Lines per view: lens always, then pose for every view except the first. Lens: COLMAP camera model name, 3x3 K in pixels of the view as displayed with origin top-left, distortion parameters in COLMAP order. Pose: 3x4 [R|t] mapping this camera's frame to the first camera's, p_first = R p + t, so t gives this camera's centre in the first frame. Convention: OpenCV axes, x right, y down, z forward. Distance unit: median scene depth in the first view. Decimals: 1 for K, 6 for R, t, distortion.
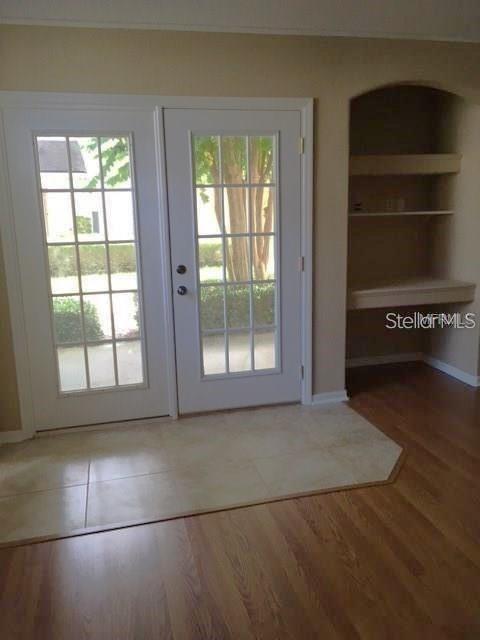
lens RADIAL K [[551.1, 0, 240.0], [0, 551.1, 320.0], [0, 0, 1]] dist [0.007981, 0.003606]
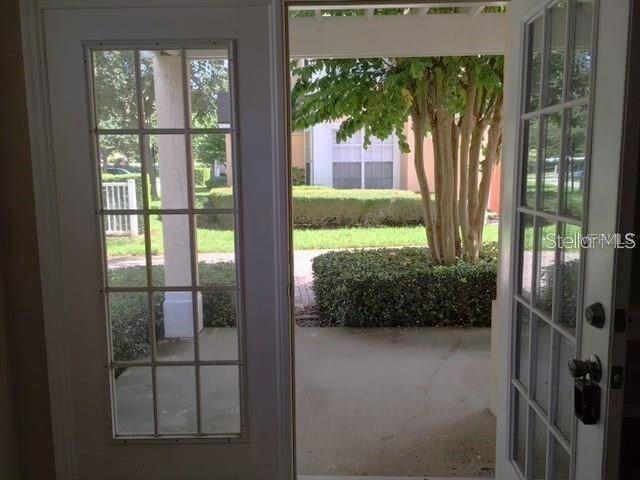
lens RADIAL K [[551.1, 0, 320.0], [0, 551.1, 240.0], [0, 0, 1]] dist [0.007981, 0.003606]
pose [[0.963949, 0.049122, -0.261513, 0.068648], [-0.063589, 0.996862, -0.047144, -0.084495], [0.258376, 0.062074, 0.964048, 0.405521]]
